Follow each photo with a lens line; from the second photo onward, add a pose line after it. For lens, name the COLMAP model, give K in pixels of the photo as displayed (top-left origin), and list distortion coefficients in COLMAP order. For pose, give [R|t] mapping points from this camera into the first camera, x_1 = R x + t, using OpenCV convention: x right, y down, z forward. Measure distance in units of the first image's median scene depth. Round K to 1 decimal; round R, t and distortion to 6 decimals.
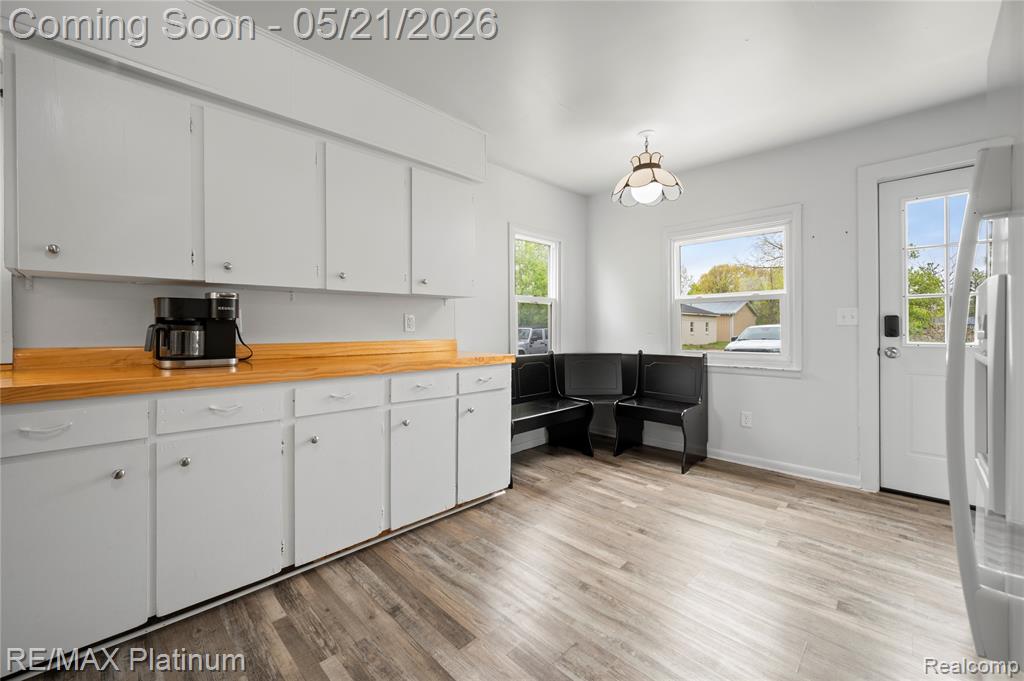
lens RADIAL K [[410.4, 0, 511.3], [0, 410.4, 327.3], [0, 0, 1]] dist [0.000886, 0.000130]
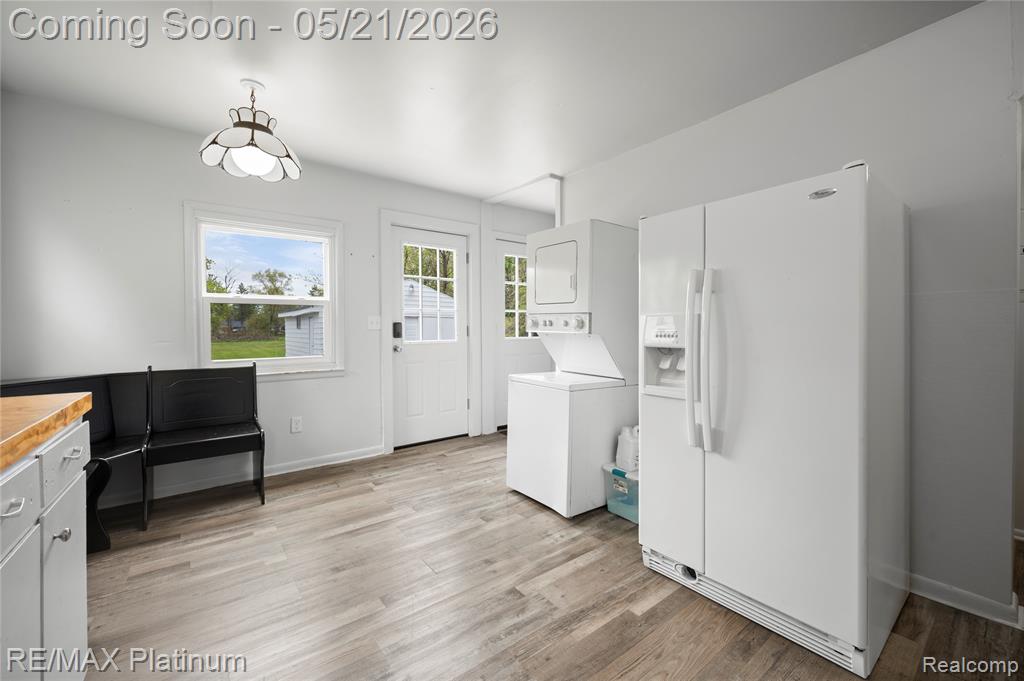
lens RADIAL K [[407.2, 0, 504.7], [0, 407.2, 338.3], [0, 0, 1]] dist [0.000987, 0.000061]
pose [[0.146007, -0.023868, 0.988996, -0.443274], [0.000998, 0.999712, 0.023980, -0.009747], [-0.989283, -0.002515, 0.145989, 0.500310]]
